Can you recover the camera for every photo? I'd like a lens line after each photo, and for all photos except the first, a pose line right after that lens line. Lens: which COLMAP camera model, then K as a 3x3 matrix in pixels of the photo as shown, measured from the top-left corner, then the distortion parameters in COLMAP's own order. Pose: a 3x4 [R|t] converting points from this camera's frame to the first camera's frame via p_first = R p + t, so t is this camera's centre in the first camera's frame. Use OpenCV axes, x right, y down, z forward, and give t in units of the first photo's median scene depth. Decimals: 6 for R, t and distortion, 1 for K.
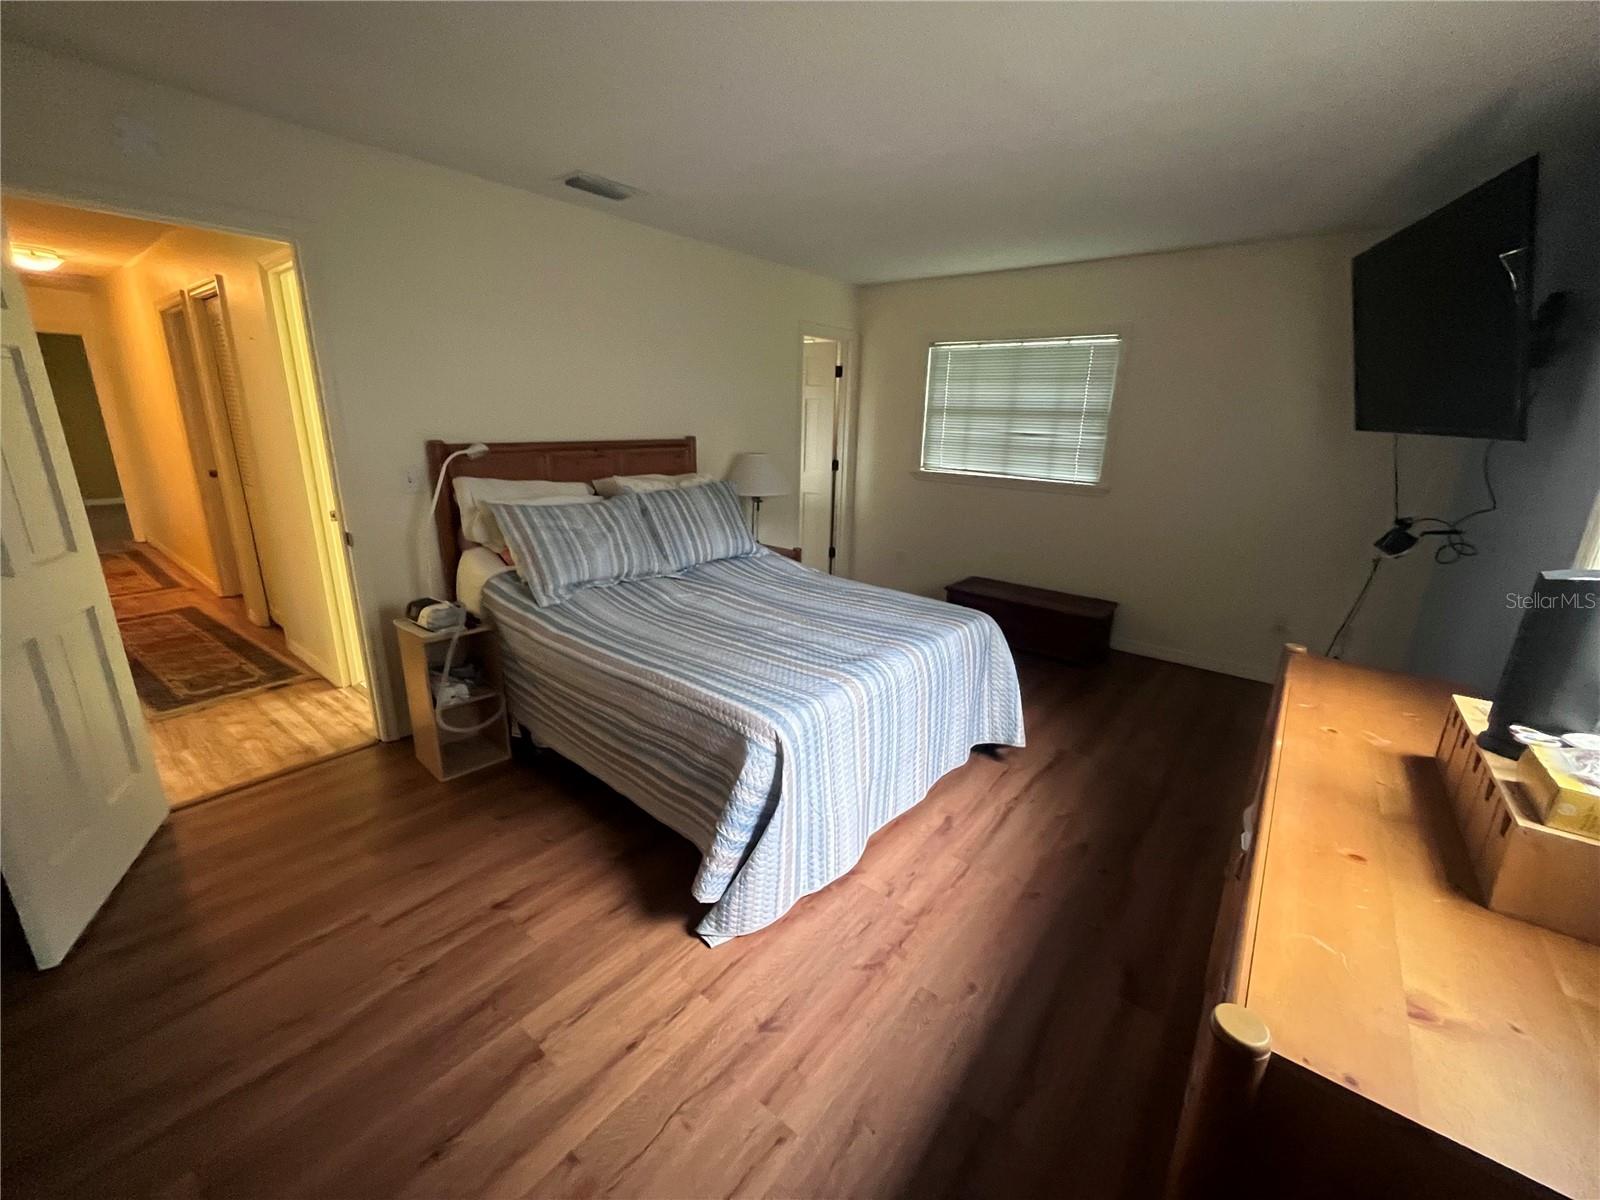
lens RADIAL K [[649.8, 0, 797.7], [0, 649.8, 595.9], [0, 0, 1]] dist [-0.000465, 0.000081]
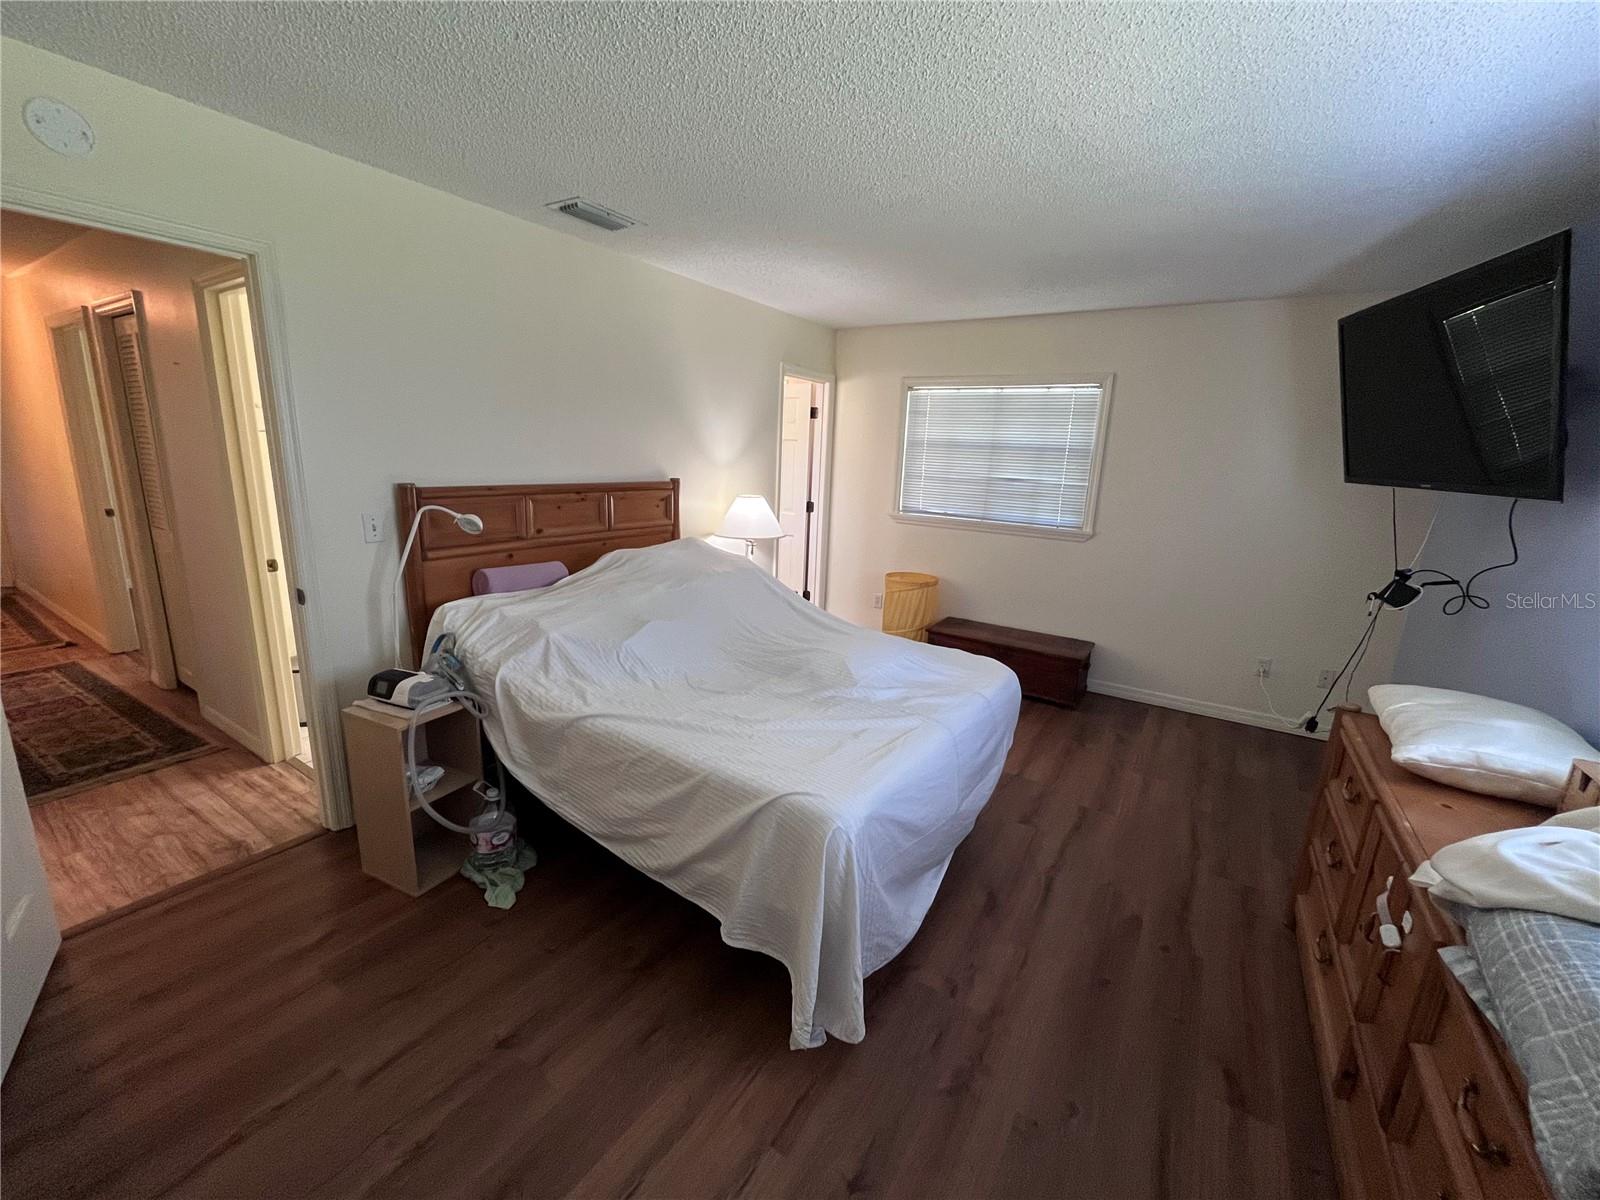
lens RADIAL K [[649.9, 0, 799.8], [0, 649.9, 597.8], [0, 0, 1]] dist [-0.002123, -0.000444]
pose [[0.994514, -0.006894, 0.104372, -0.111071], [0.011987, 0.998764, -0.048245, -0.032982], [-0.103910, 0.049231, 0.993367, 0.071370]]
